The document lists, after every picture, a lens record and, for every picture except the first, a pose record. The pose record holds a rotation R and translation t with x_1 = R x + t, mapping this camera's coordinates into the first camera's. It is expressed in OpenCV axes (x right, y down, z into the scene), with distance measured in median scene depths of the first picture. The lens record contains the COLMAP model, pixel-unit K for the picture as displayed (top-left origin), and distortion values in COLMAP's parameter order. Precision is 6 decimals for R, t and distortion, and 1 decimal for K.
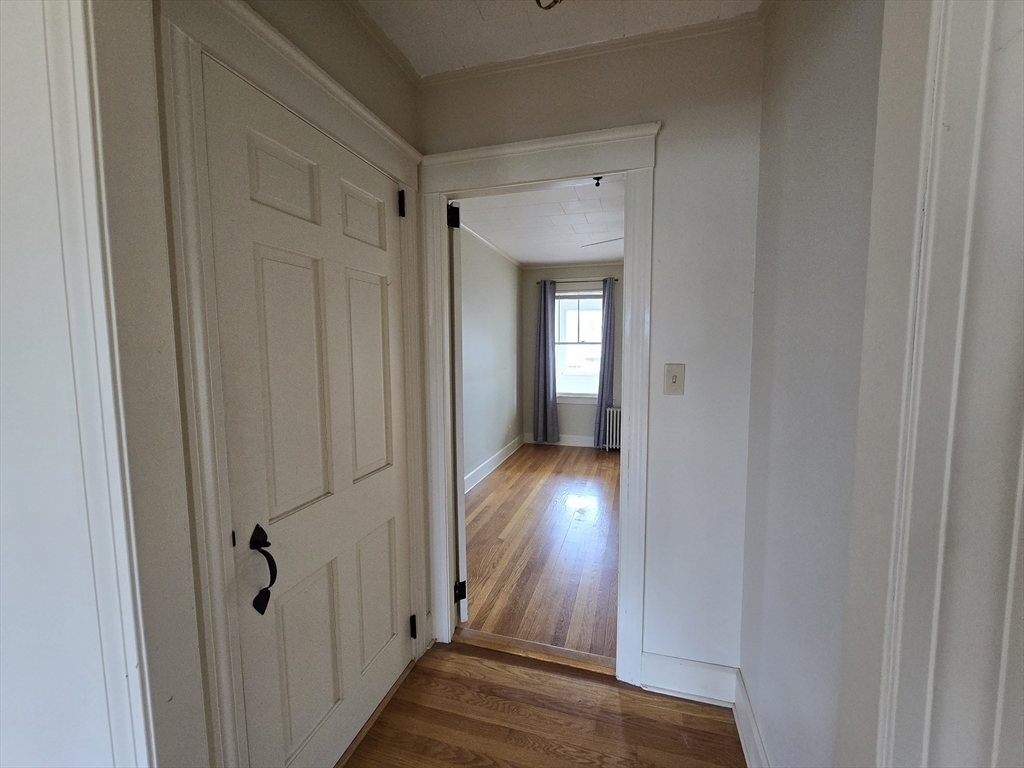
lens RADIAL K [[421.4, 0, 517.6], [0, 421.4, 382.9], [0, 0, 1]] dist [-0.004185, 0.002083]
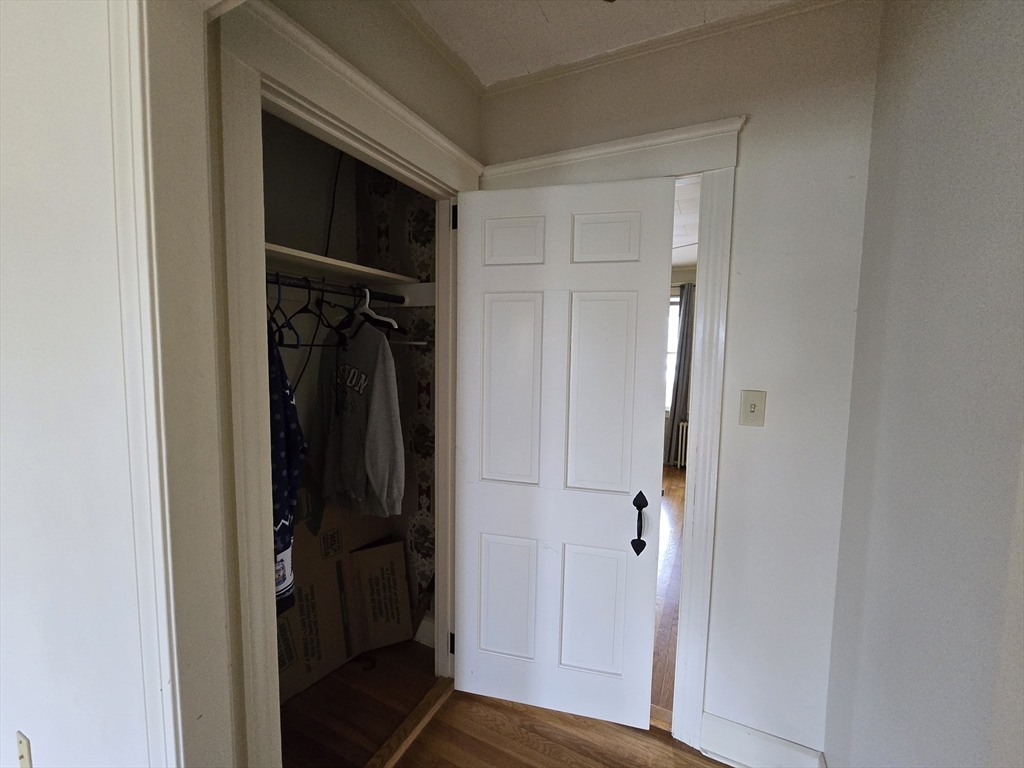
lens RADIAL K [[421.4, 0, 518.2], [0, 421.4, 384.1], [0, 0, 1]] dist [-0.004185, 0.002083]
pose [[0.985548, 0.035841, -0.165564, 0.033989], [-0.036759, 0.999321, -0.002482, -0.035956], [0.165363, 0.008532, 0.986196, 0.054183]]
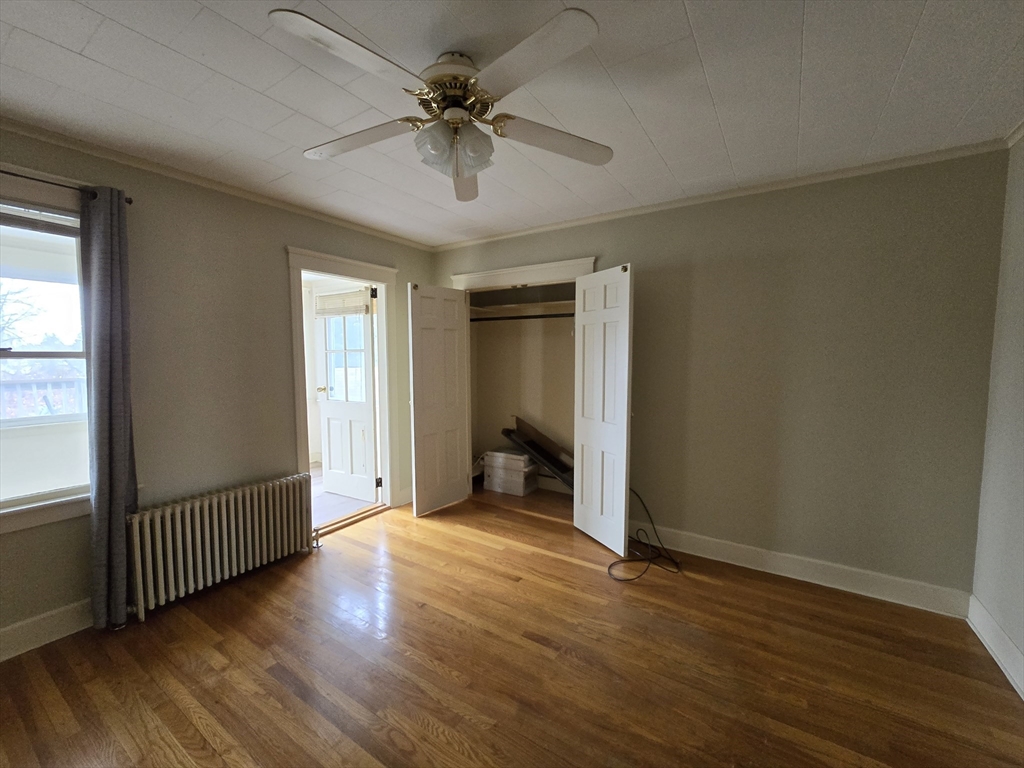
lens RADIAL K [[421.4, 0, 518.7], [0, 421.4, 384.8], [0, 0, 1]] dist [-0.004185, 0.002083]
pose [[0.290102, -0.060003, 0.955113, -0.190184], [0.078220, 0.996180, 0.038824, -0.179157], [-0.953794, 0.063446, 0.293687, 1.813899]]
